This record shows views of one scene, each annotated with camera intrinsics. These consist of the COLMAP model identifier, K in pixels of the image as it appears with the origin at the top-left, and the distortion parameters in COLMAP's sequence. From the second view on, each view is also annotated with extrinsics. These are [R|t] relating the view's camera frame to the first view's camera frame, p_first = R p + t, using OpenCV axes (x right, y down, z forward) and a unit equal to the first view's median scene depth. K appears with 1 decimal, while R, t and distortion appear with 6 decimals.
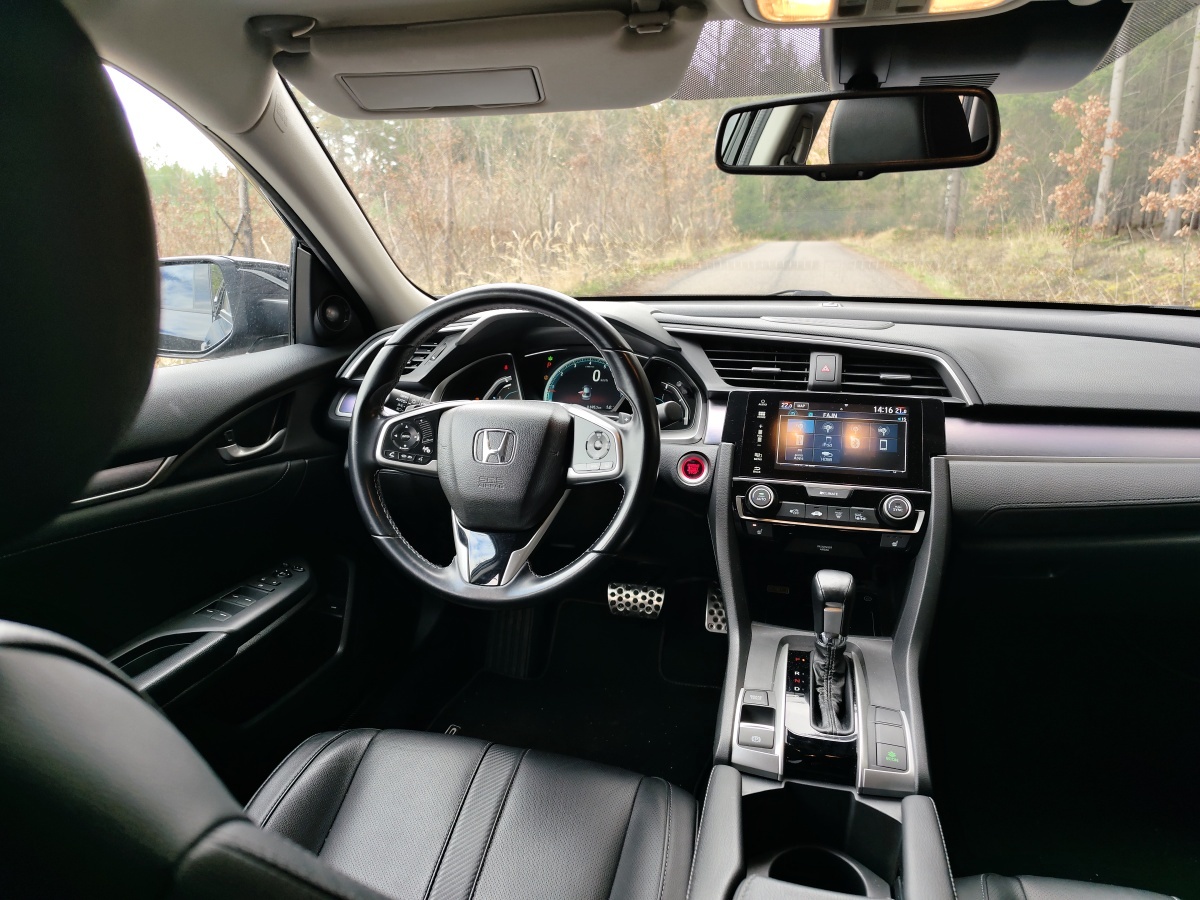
lens RADIAL K [[814.4, 0, 600.0], [0, 814.4, 450.0], [0, 0, 1]] dist [-0.004487, -0.000278]
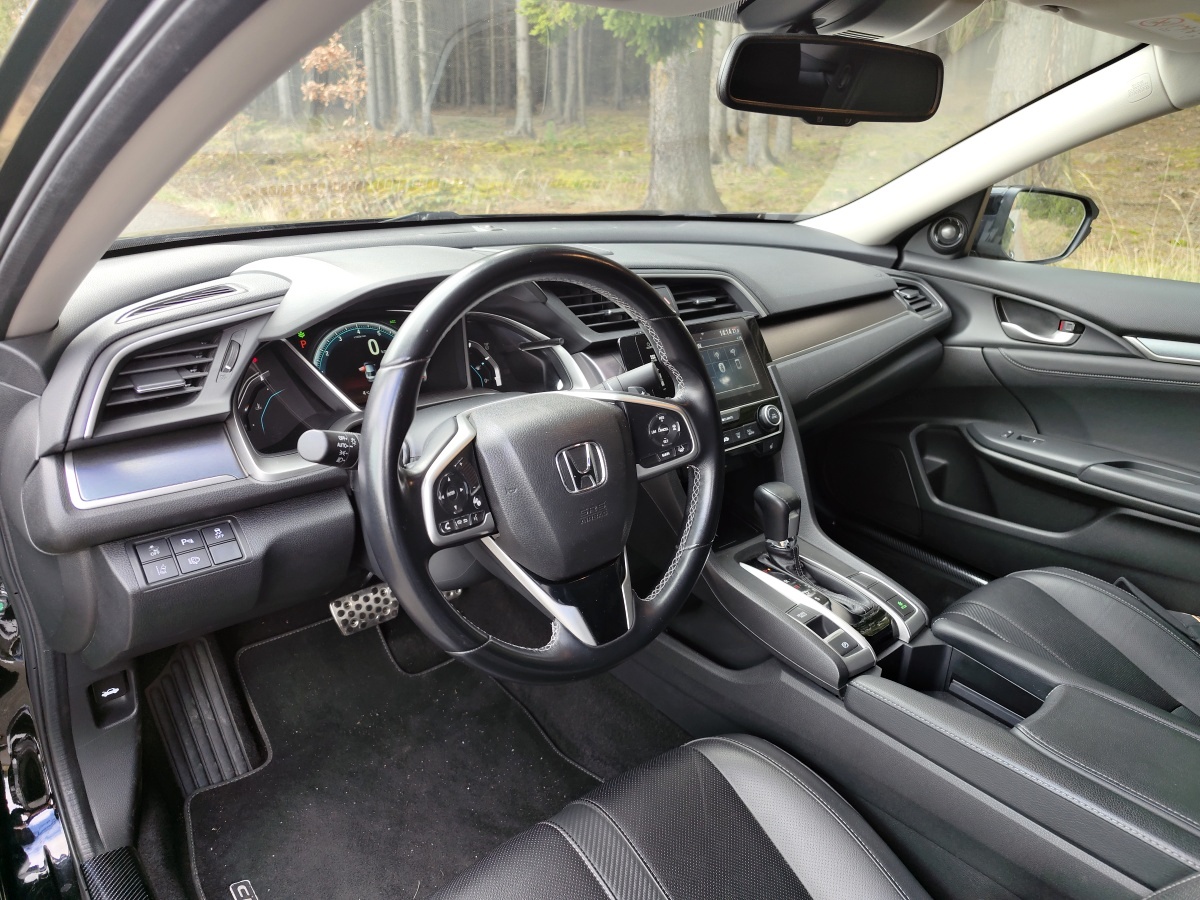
lens RADIAL K [[814.4, 0, 600.0], [0, 814.4, 450.0], [0, 0, 1]] dist [-0.004487, -0.000278]
pose [[0.553238, -0.277155, 0.785565, -0.597277], [0.167088, 0.960785, 0.221302, -0.154486], [-0.816094, 0.008826, 0.577851, 0.464834]]
